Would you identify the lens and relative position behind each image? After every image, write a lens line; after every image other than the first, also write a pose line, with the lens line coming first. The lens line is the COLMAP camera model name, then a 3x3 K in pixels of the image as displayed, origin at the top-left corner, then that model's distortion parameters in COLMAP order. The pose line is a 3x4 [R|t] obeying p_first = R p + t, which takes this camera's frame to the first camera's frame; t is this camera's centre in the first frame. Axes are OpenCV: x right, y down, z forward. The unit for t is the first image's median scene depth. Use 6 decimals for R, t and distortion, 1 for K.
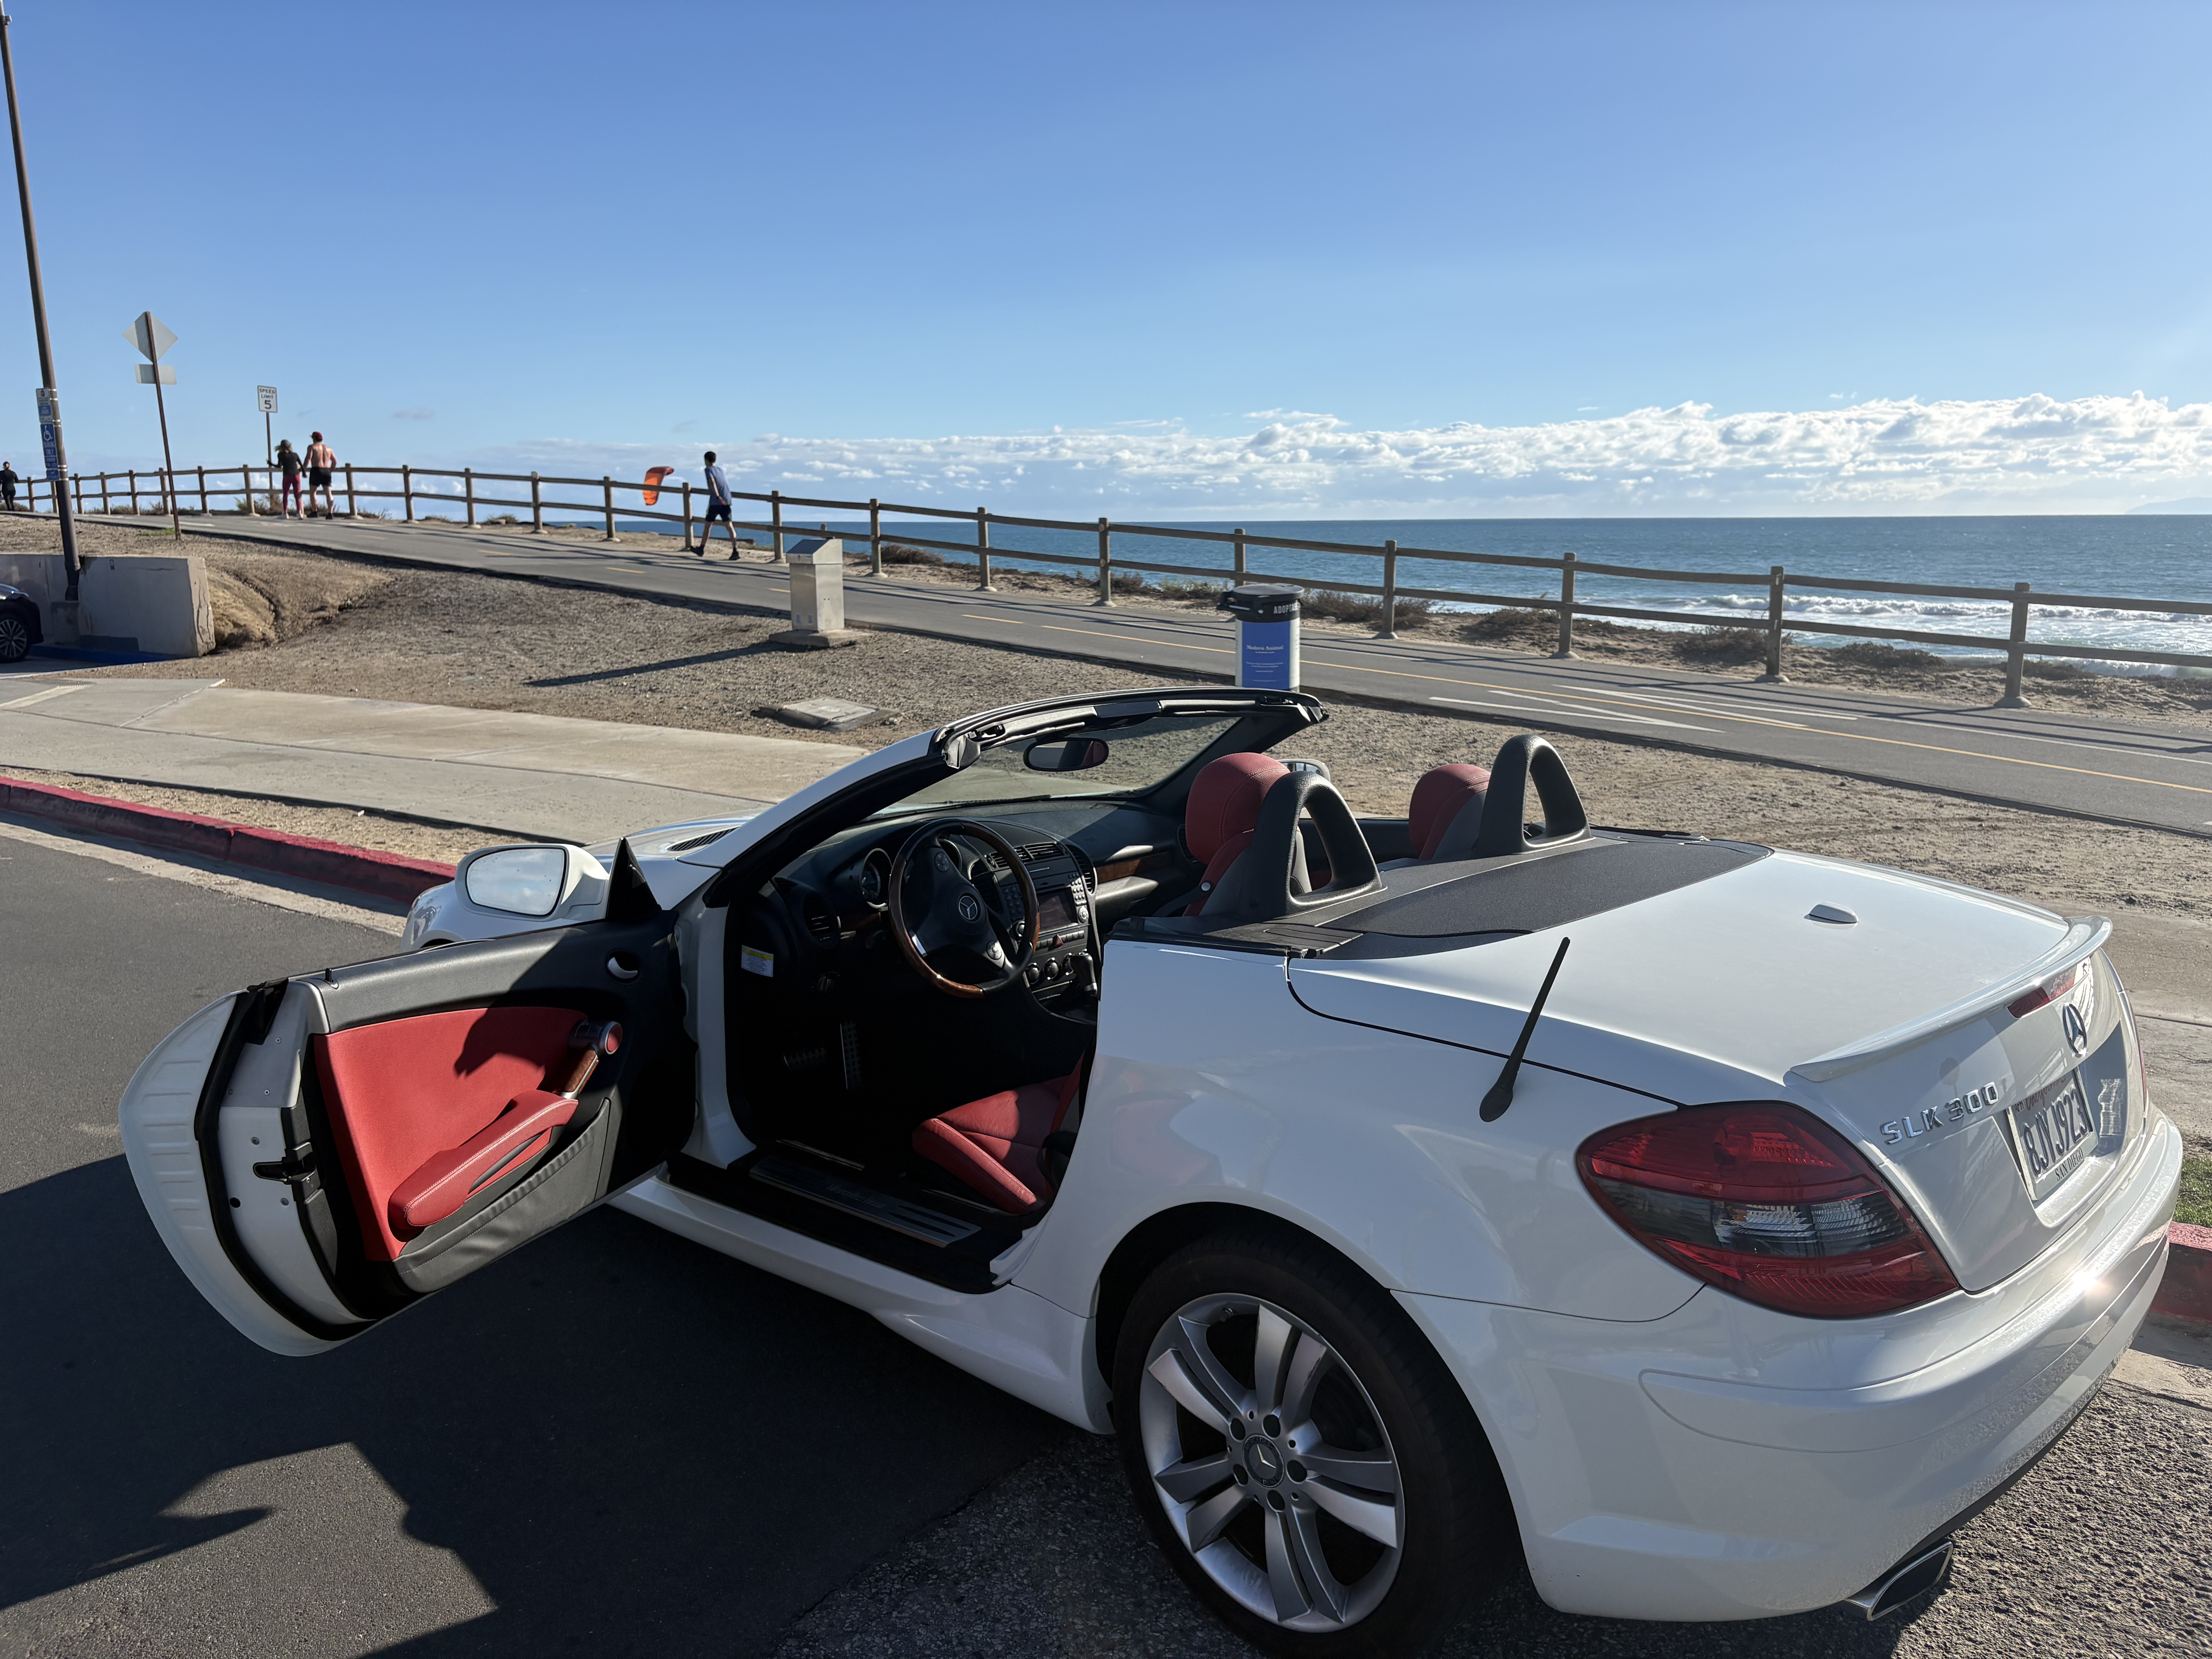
lens RADIAL K [[1657.4, 0, 1102.9], [0, 1657.4, 835.8], [0, 0, 1]] dist [0.076165, -0.092236]
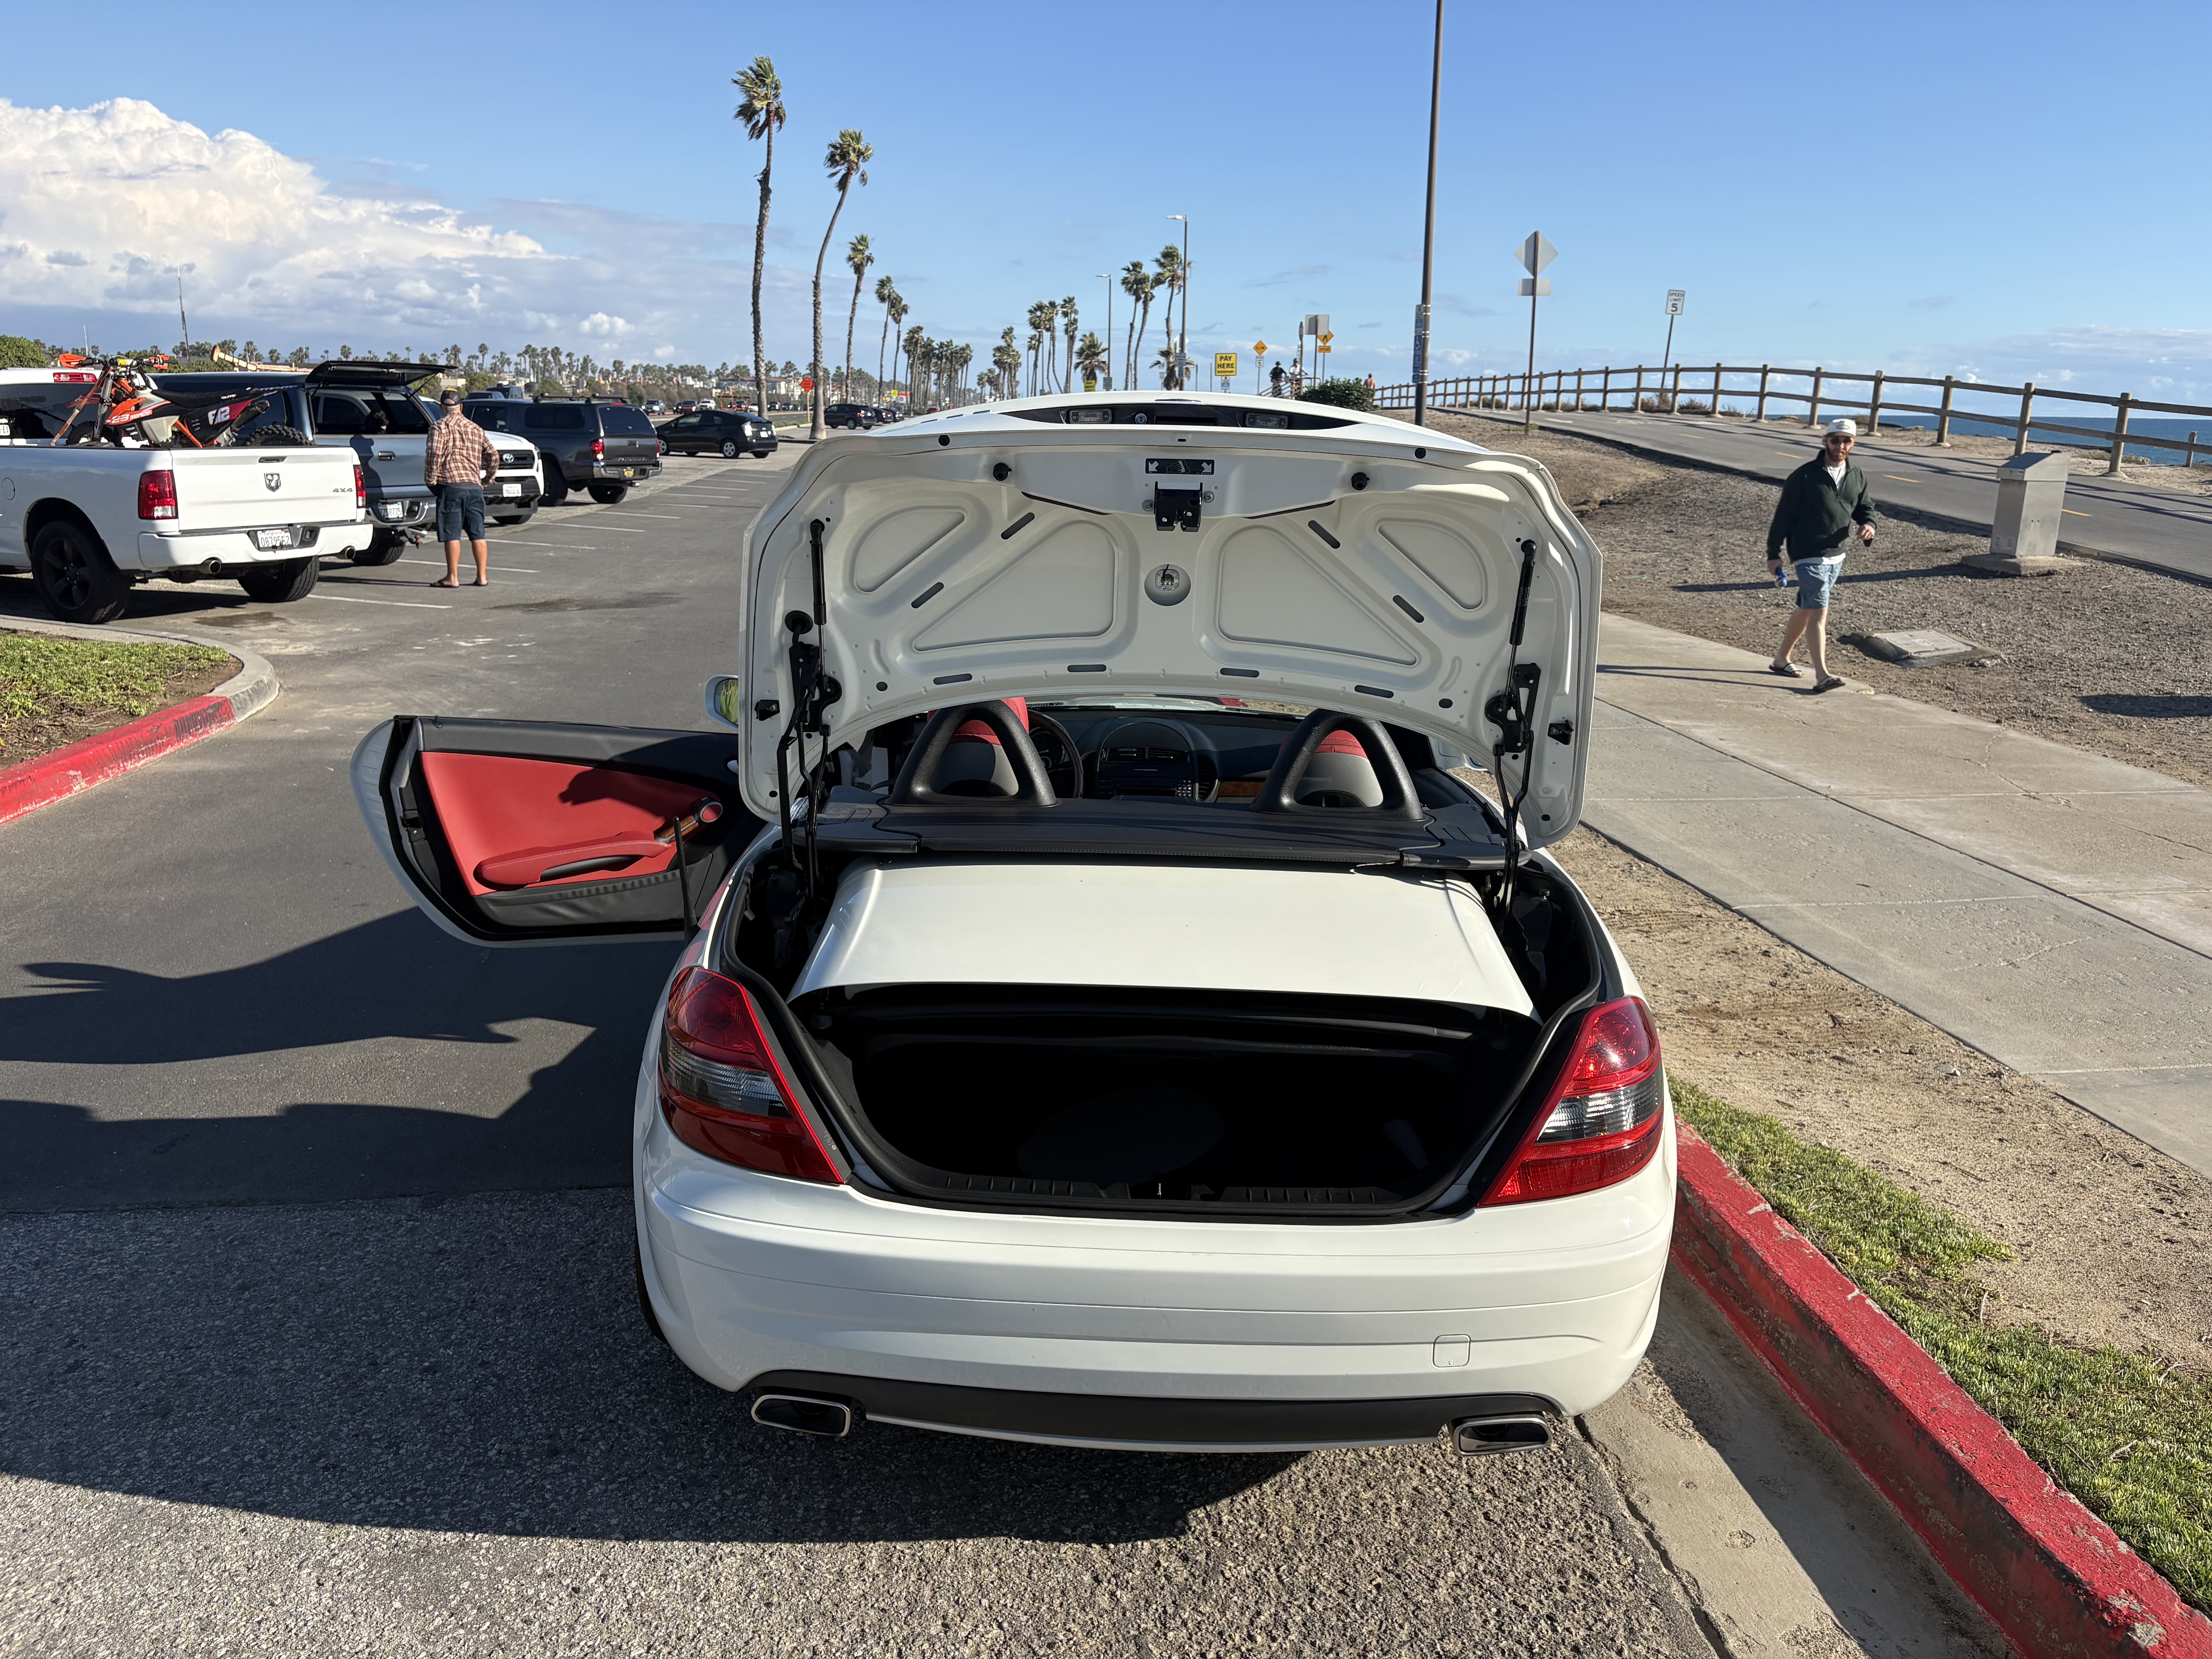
lens RADIAL K [[1696.6, 0, 1106.8], [0, 1696.6, 763.3], [0, 0, 1]] dist [-0.035927, 0.136581]
pose [[0.683522, 0.165687, -0.710877, 0.159779], [-0.153312, 0.984761, 0.082110, -0.015393], [0.713648, 0.052862, 0.698507, 0.034496]]
